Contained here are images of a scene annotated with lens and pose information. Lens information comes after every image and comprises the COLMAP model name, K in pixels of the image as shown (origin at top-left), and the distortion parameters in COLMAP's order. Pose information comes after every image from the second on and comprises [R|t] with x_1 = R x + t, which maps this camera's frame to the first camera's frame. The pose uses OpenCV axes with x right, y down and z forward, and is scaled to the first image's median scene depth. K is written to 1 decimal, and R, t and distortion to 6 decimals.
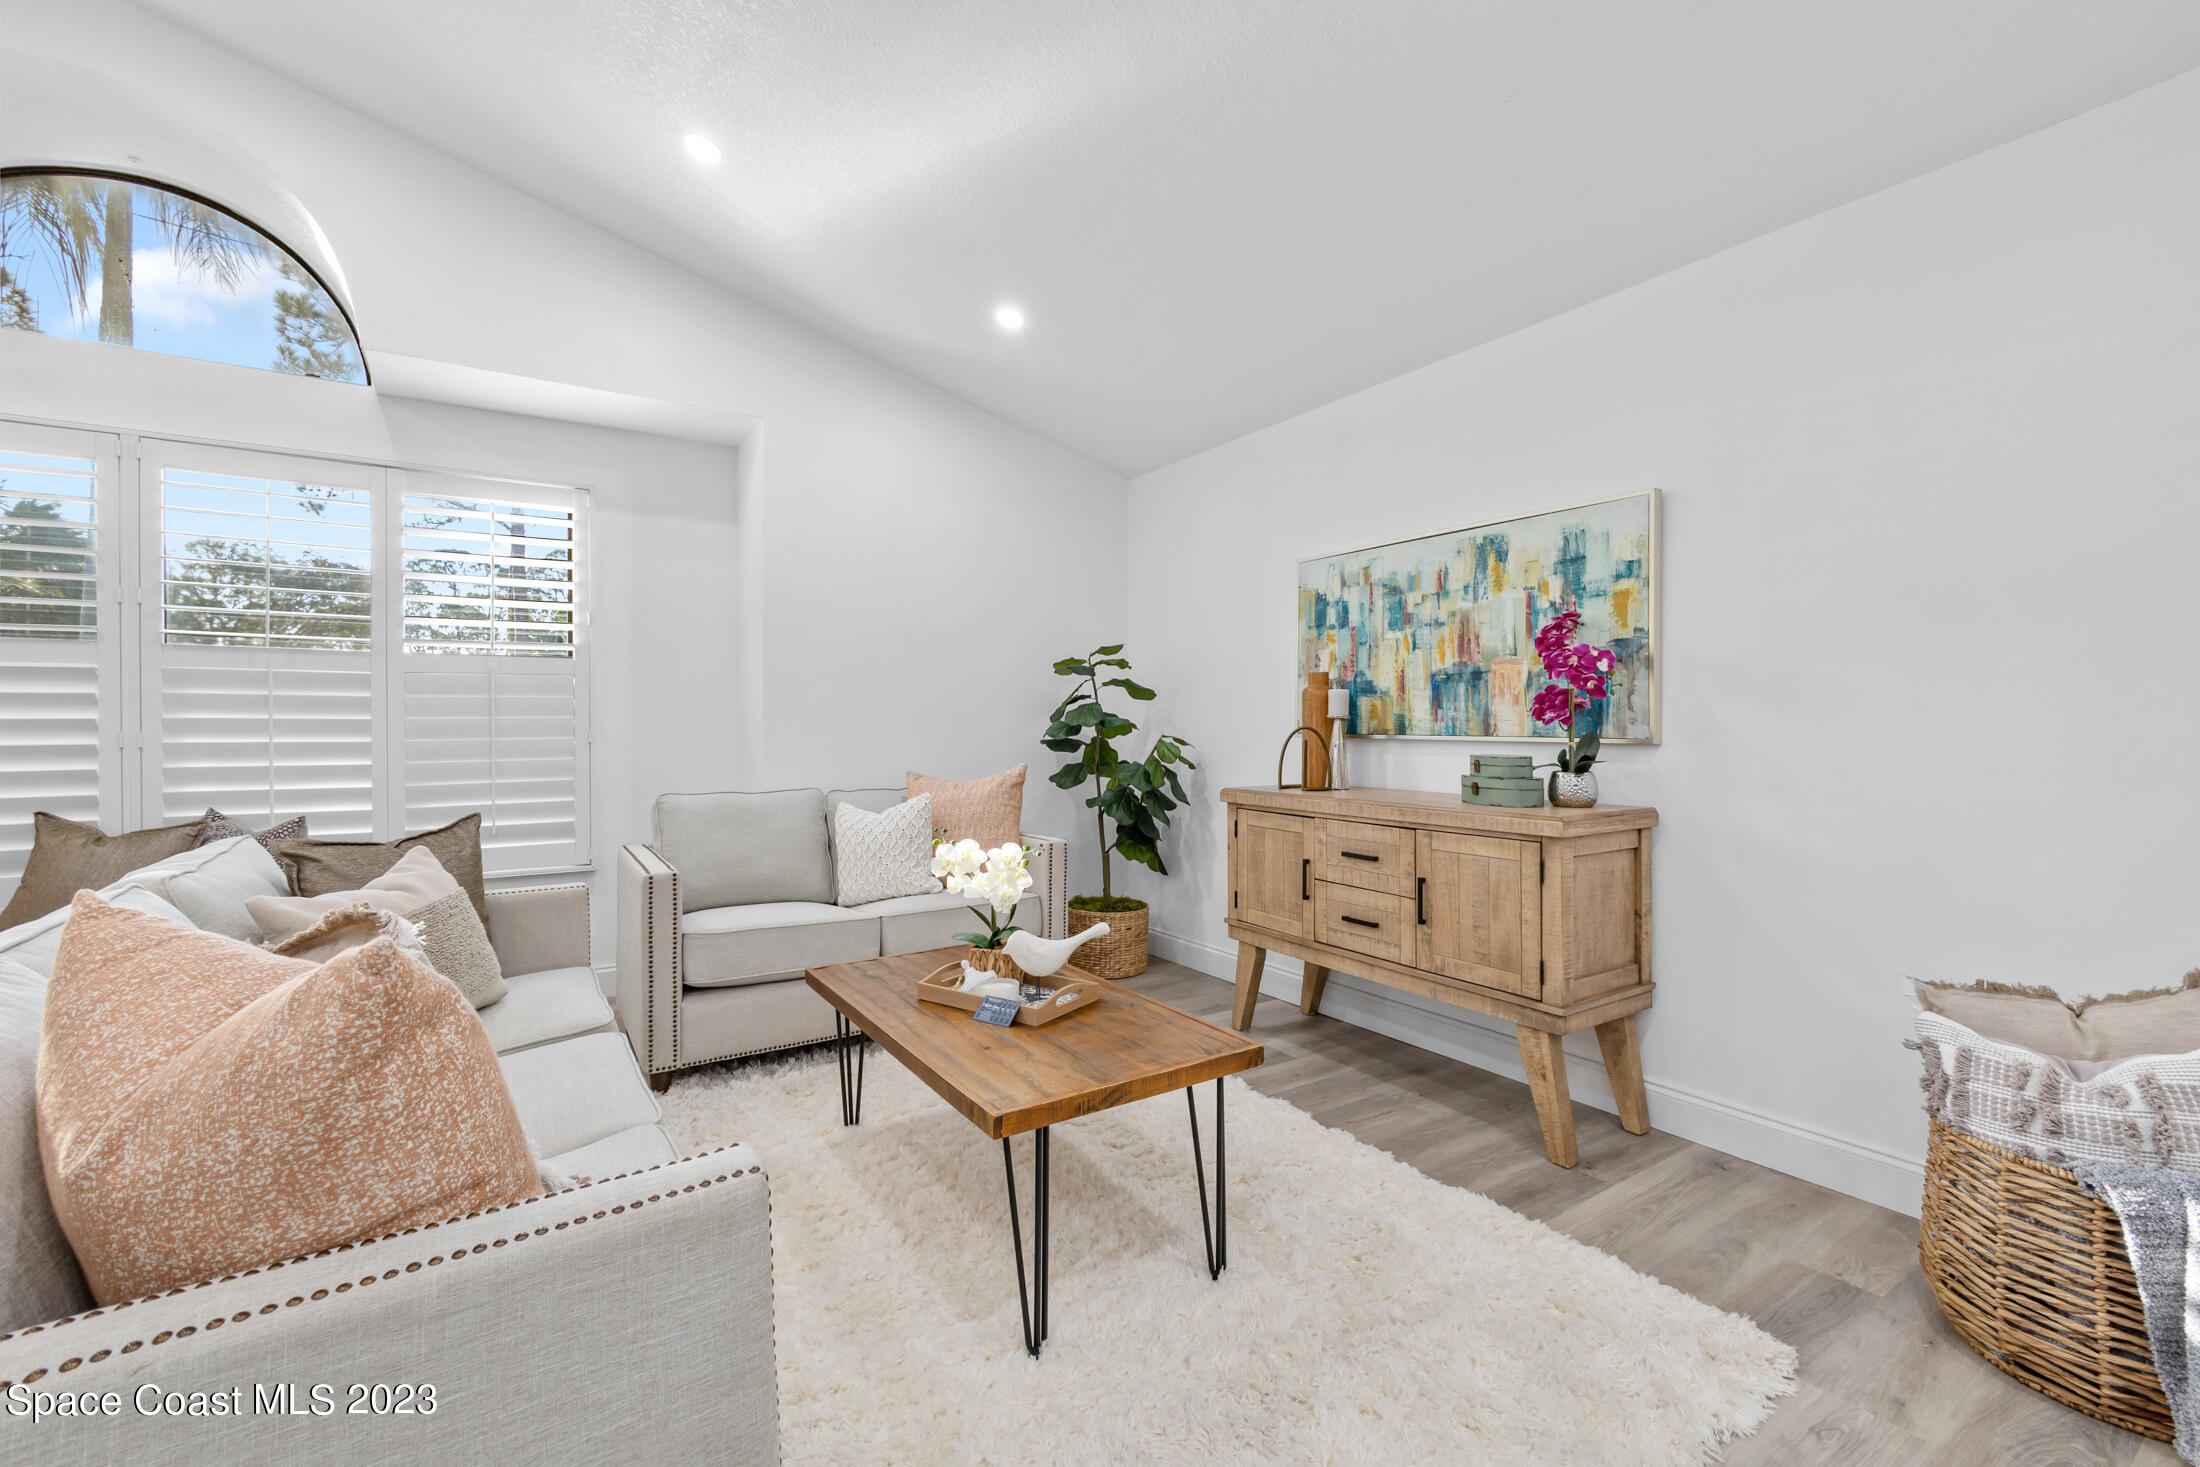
lens RADIAL K [[929.2, 0, 1105.3], [0, 929.2, 723.2], [0, 0, 1]] dist [-0.002644, -0.000213]
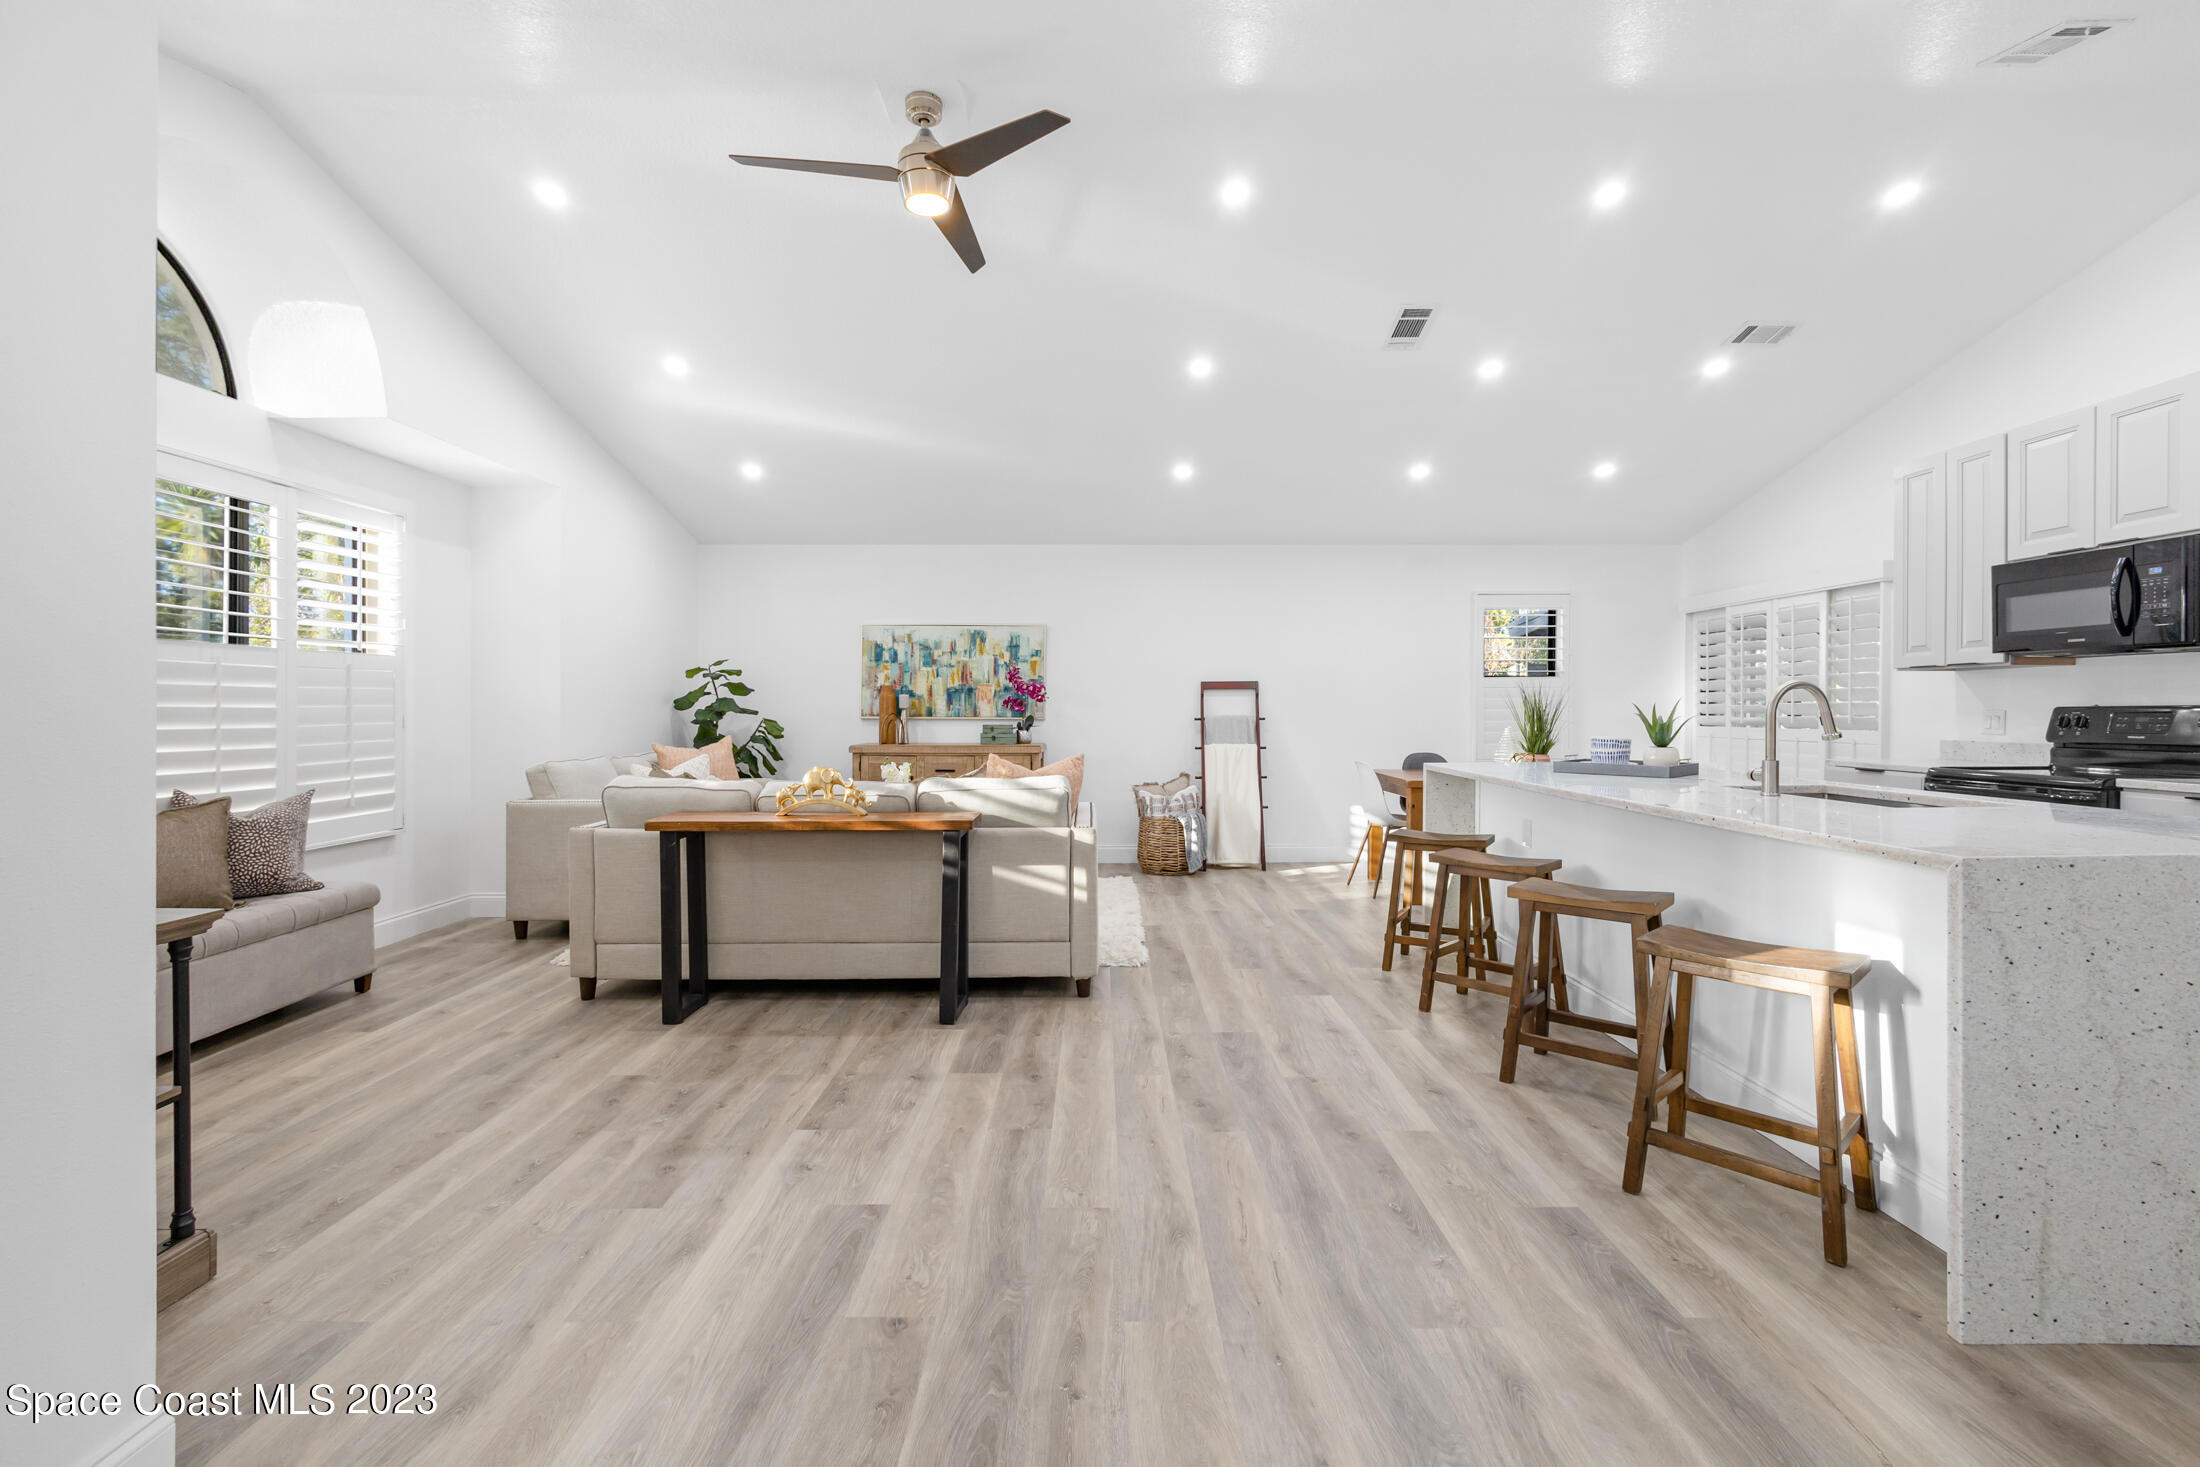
lens RADIAL K [[934.1, 0, 1105.4], [0, 934.1, 702.7], [0, 0, 1]] dist [0.001725, 0.000108]
pose [[0.543705, 0.007919, 0.839239, -1.309216], [-0.003399, 0.999968, -0.007234, -0.005619], [-0.839270, 0.001081, 0.543714, -0.511561]]
